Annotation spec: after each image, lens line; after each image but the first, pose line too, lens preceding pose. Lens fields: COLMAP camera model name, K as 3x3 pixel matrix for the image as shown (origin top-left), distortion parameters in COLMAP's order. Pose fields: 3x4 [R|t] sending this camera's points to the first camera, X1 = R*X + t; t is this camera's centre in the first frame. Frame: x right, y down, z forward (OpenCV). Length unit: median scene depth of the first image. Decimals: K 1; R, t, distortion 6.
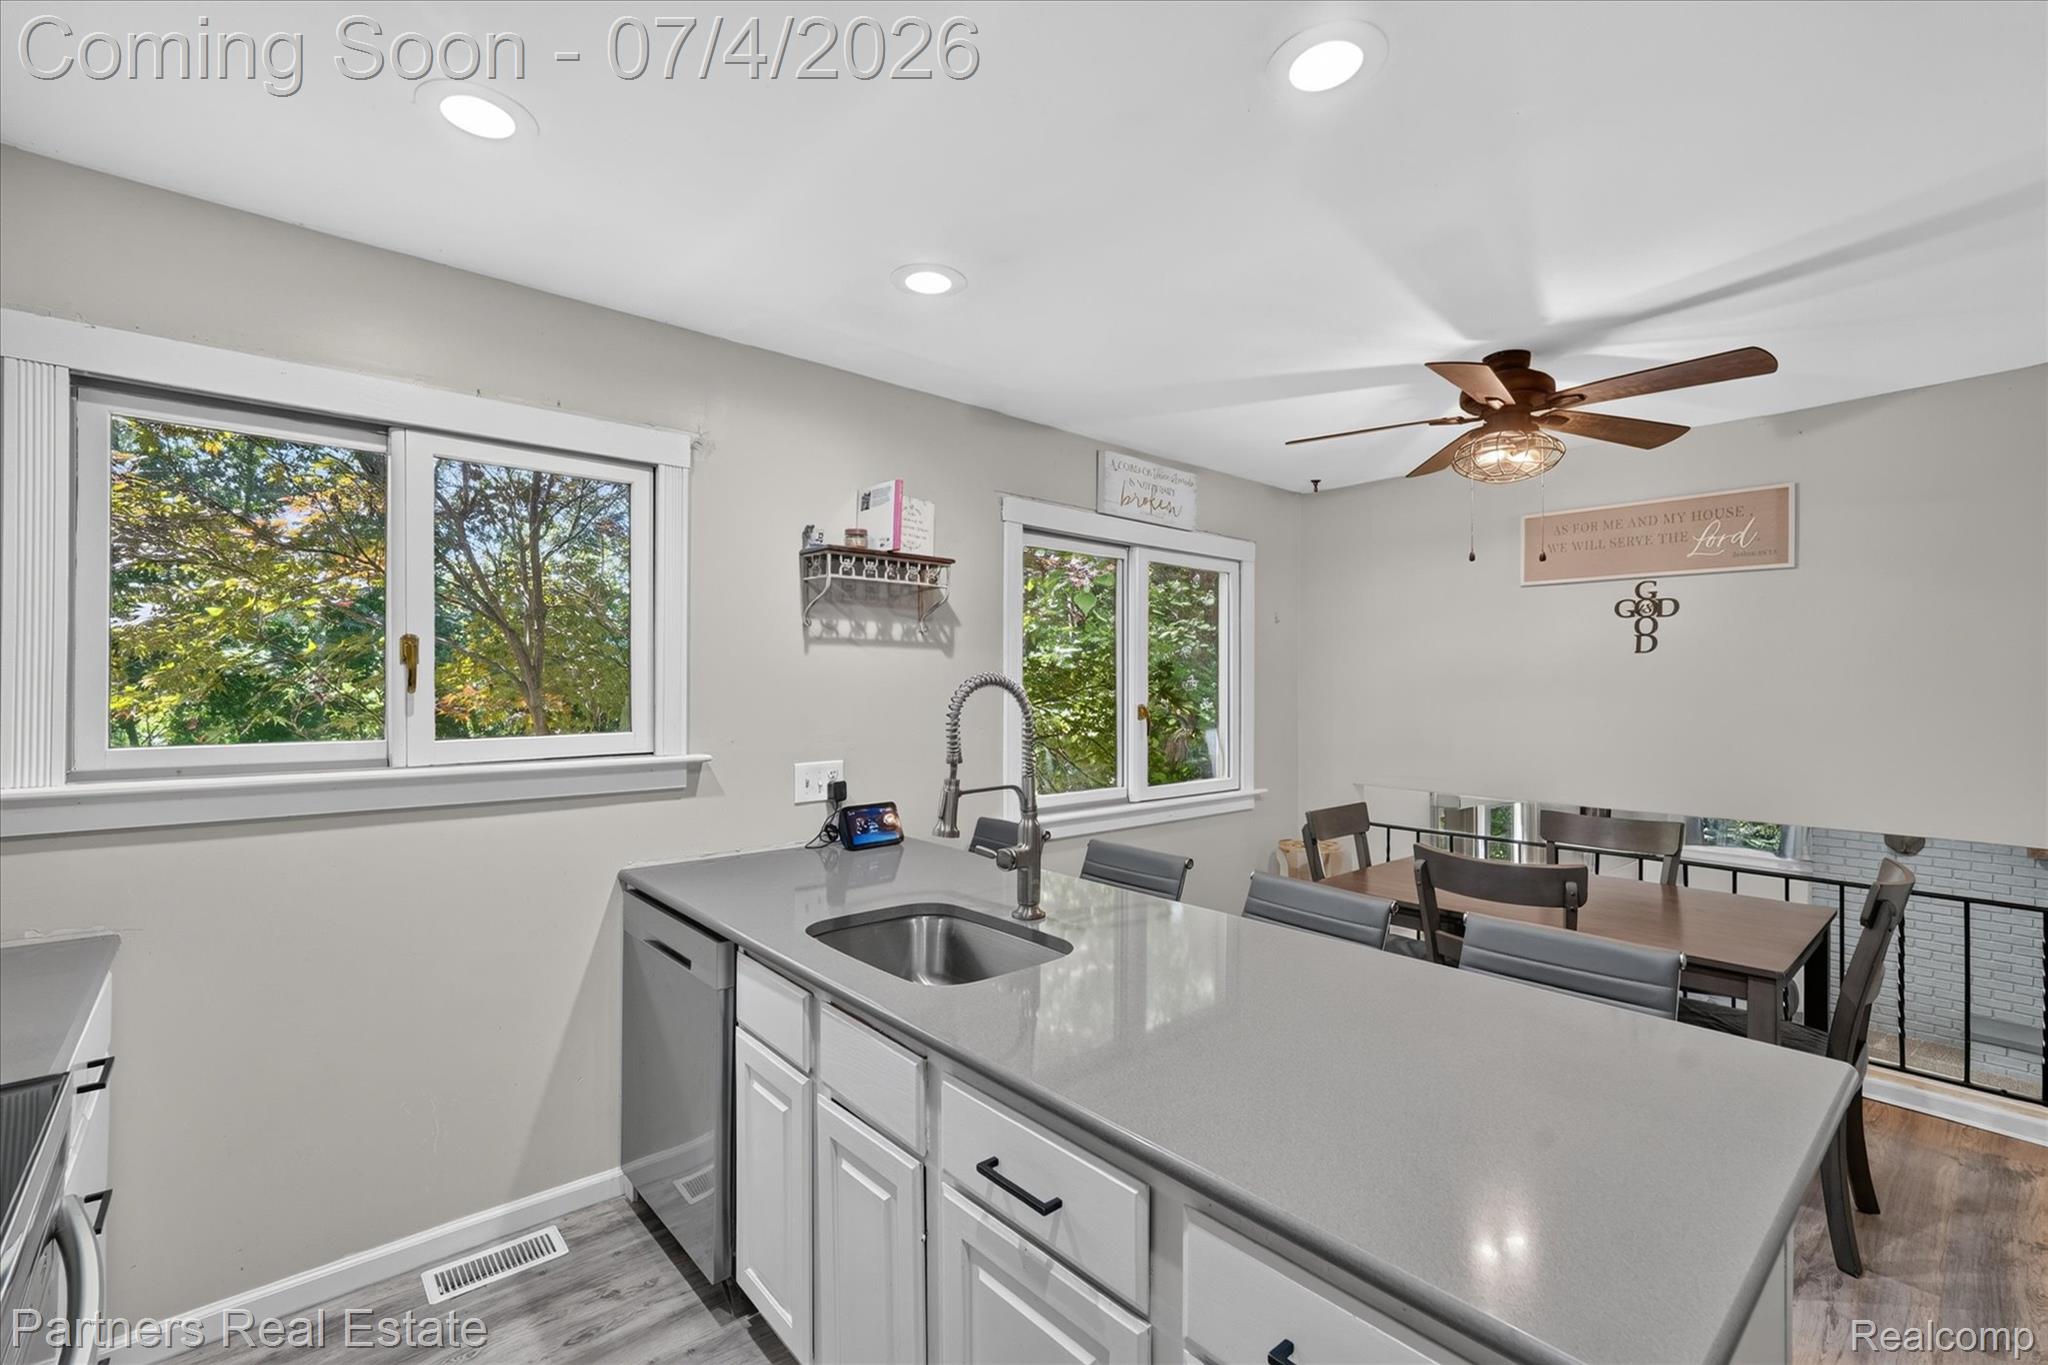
lens RADIAL K [[891.6, 0, 1028.1], [0, 891.6, 674.1], [0, 0, 1]] dist [0.001572, 0.000364]
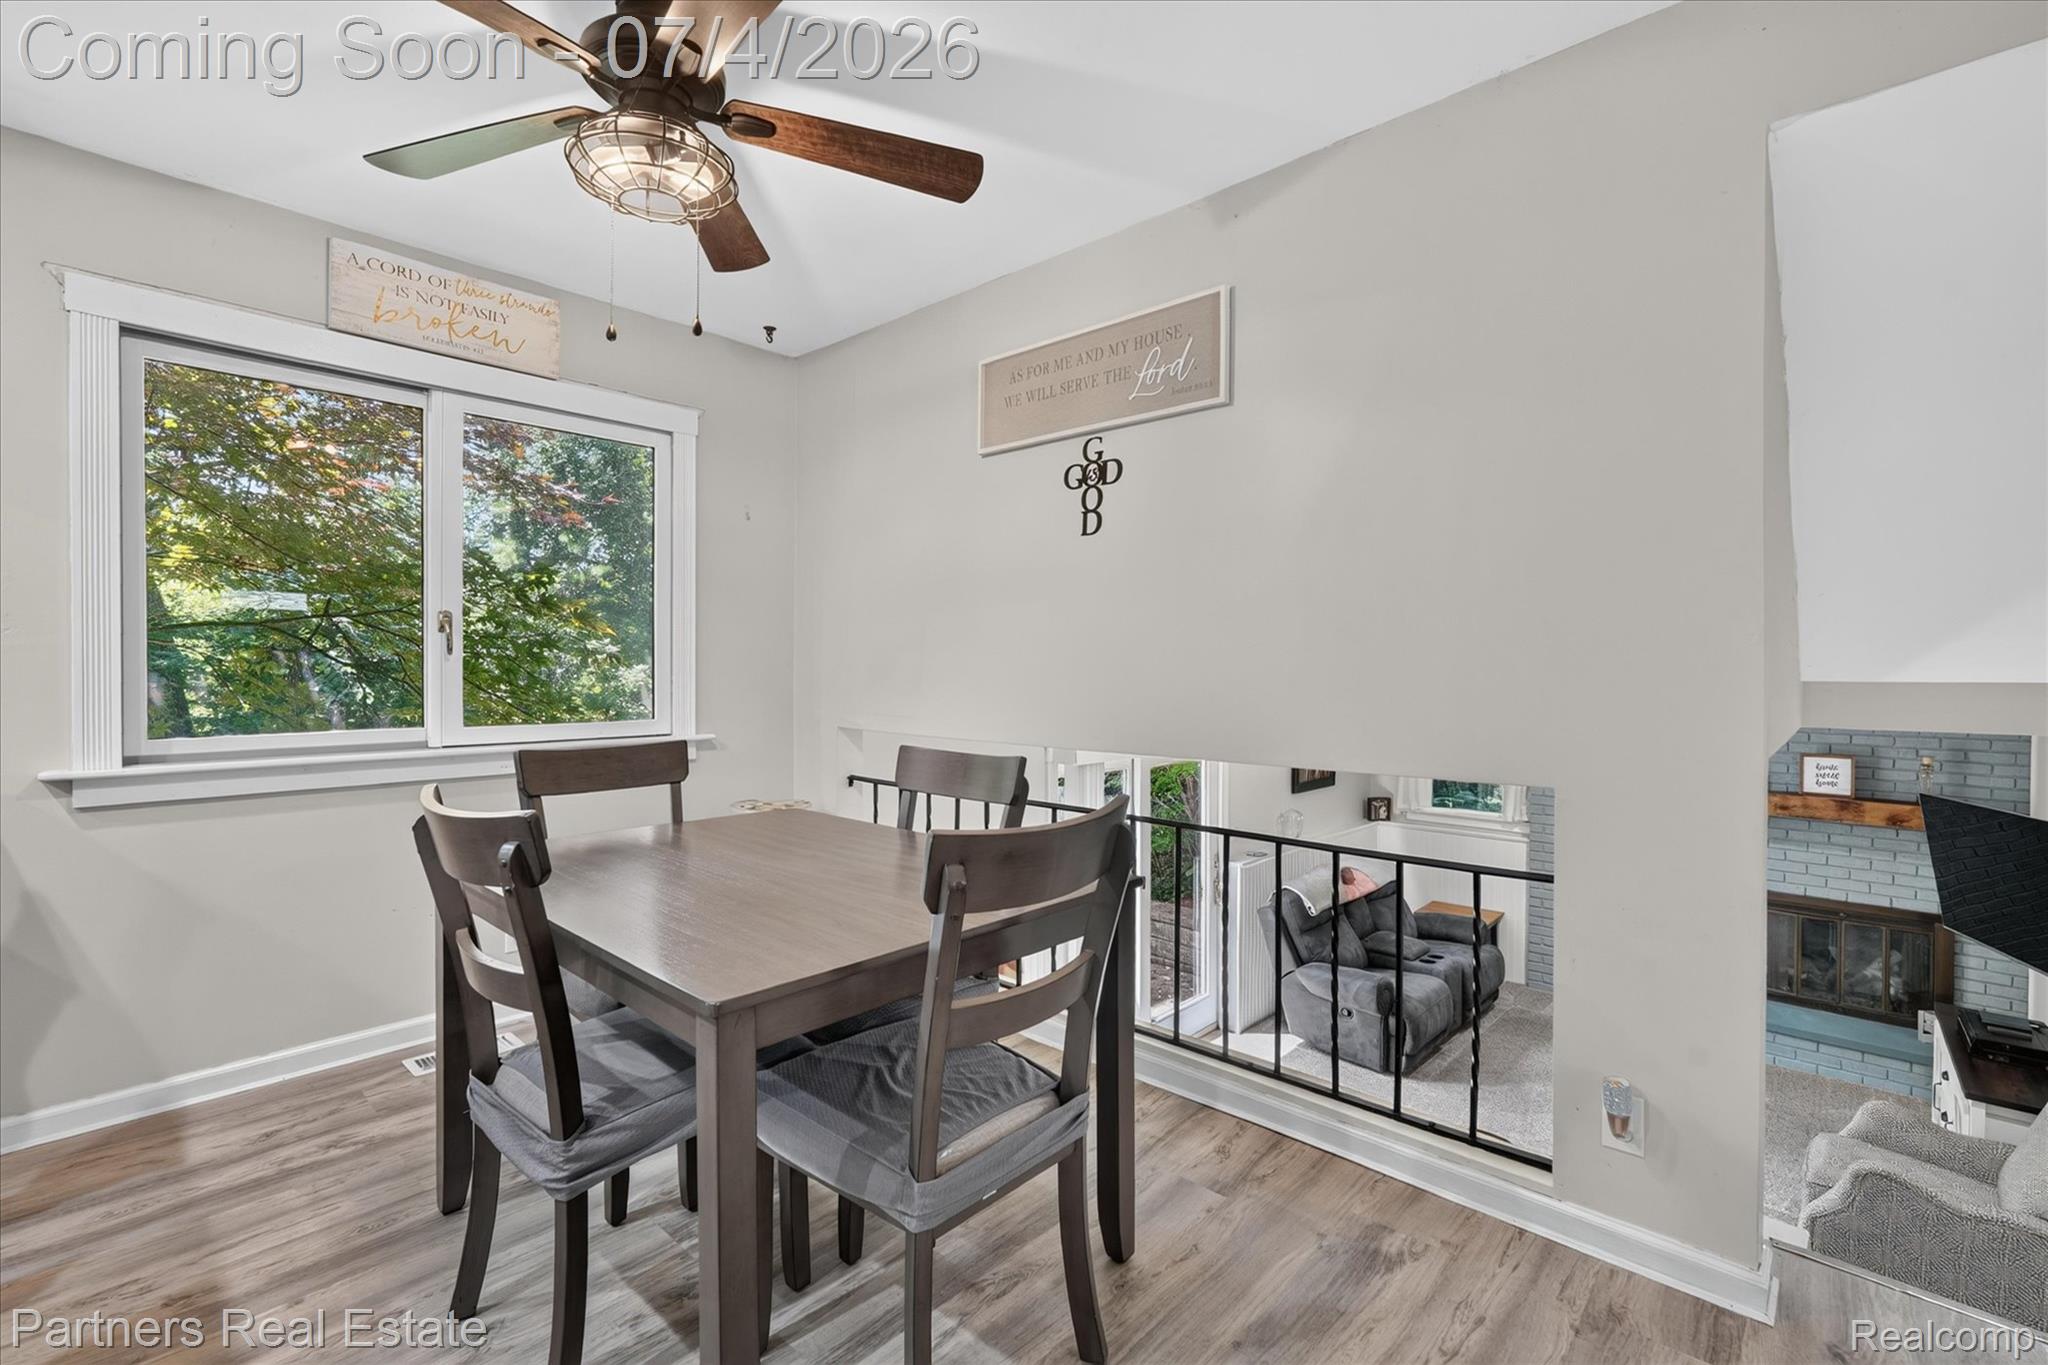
lens RADIAL K [[905.7, 0, 1016.4], [0, 905.7, 676.0], [0, 0, 1]] dist [-0.003307, 0.007158]
pose [[0.997002, -0.002339, 0.077342, 0.572127], [0.000570, 0.999738, 0.022887, 0.075235], [-0.077376, -0.022775, 0.996742, 0.257097]]
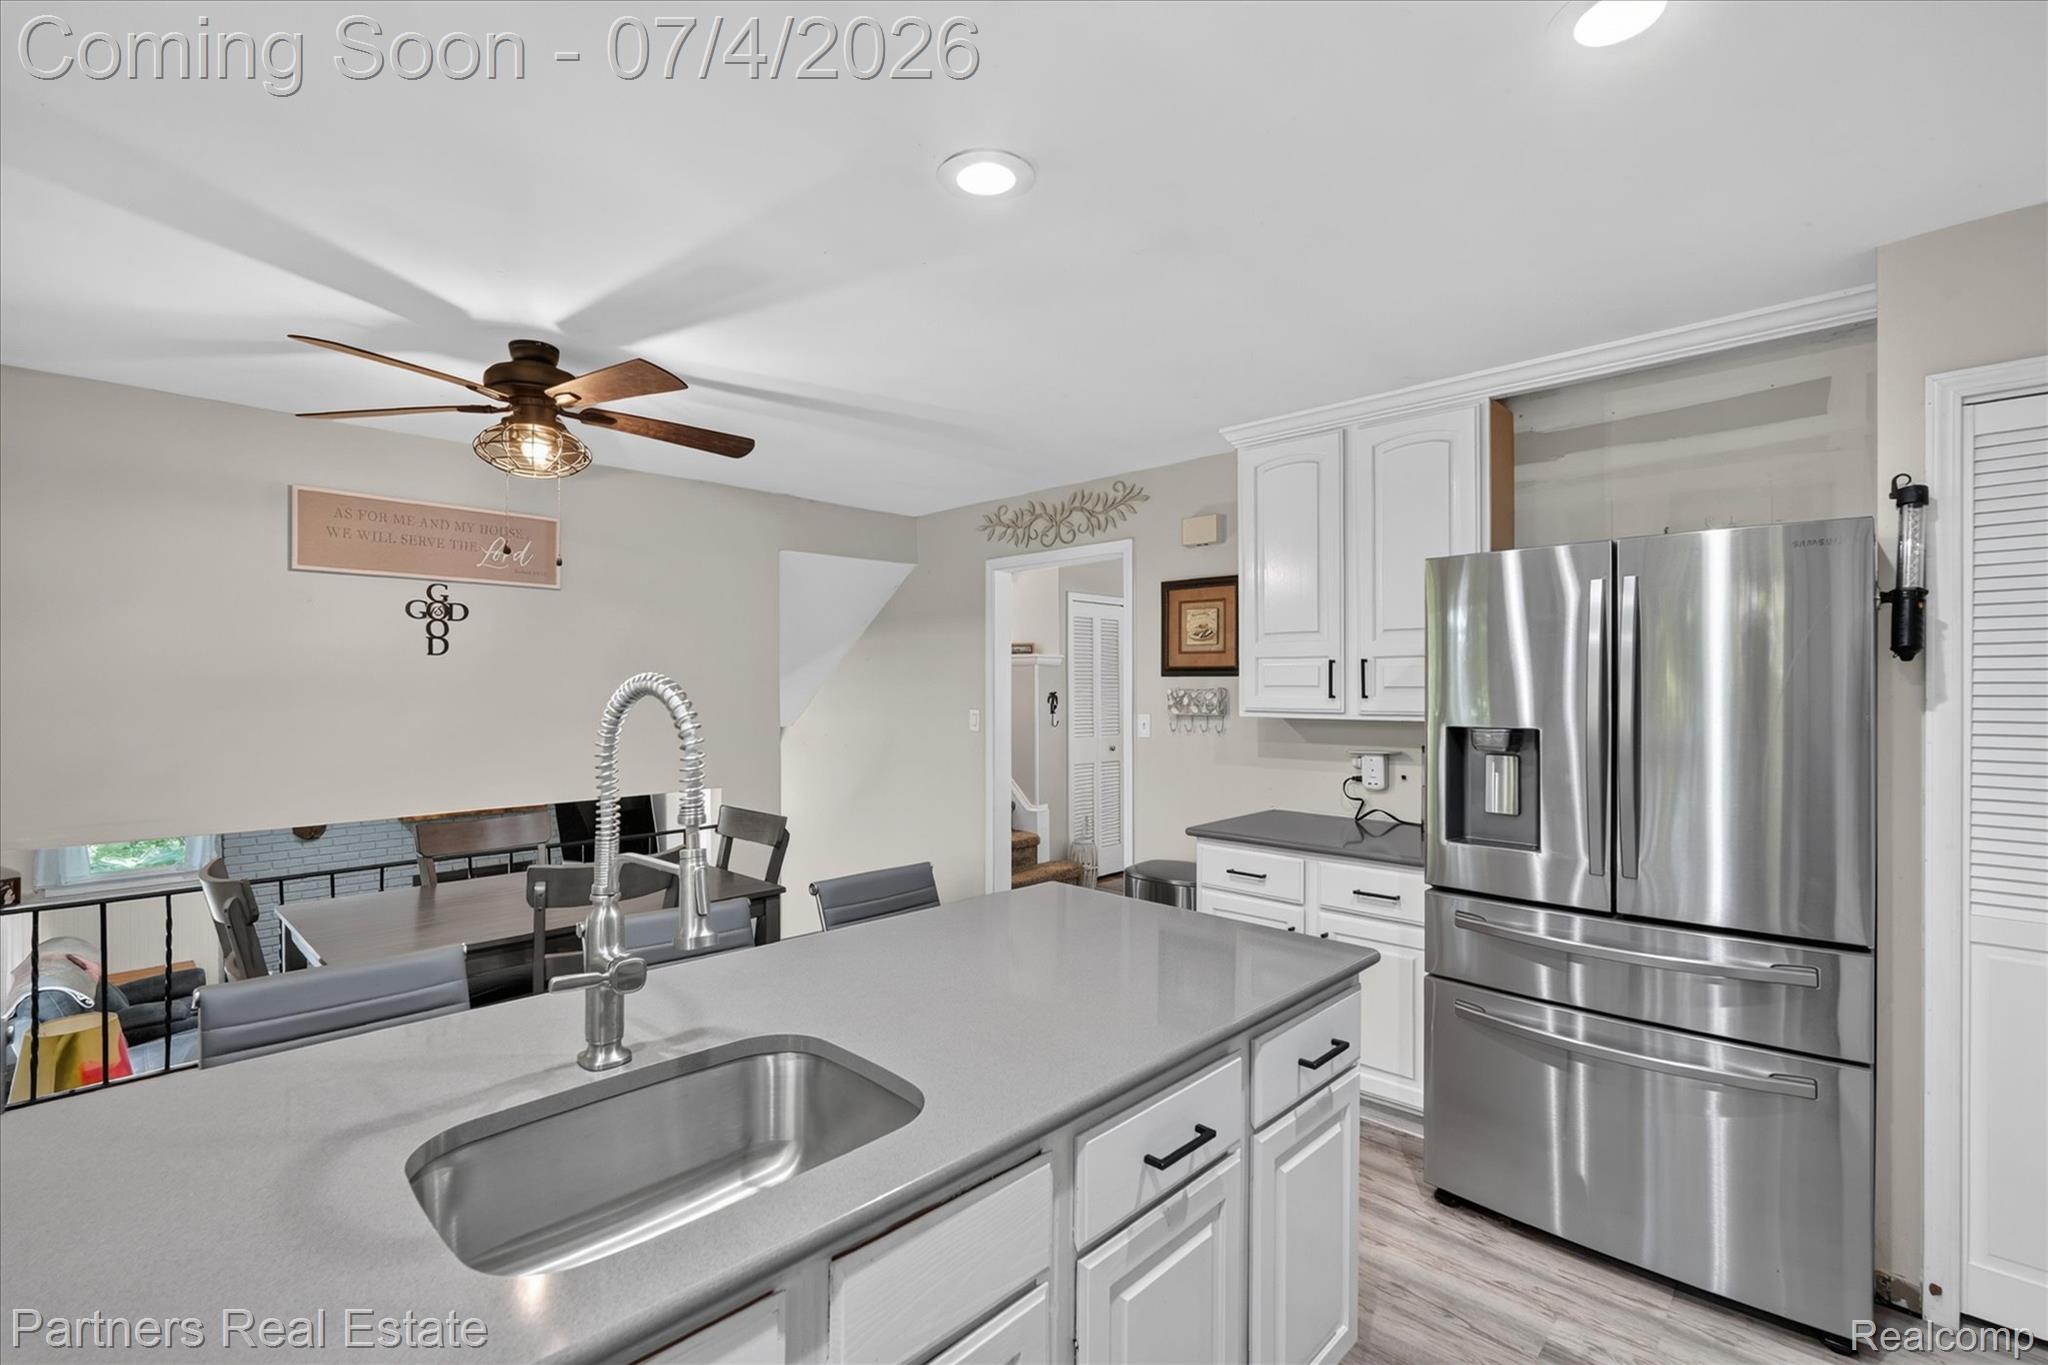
lens RADIAL K [[905.7, 0, 1016.4], [0, 905.7, 676.0], [0, 0, 1]] dist [-0.003307, 0.007158]
pose [[-0.055778, 0.005325, 0.998429, -0.357800], [-0.005849, 0.999967, -0.005660, 0.001232], [-0.998426, -0.006155, -0.055745, 0.407956]]
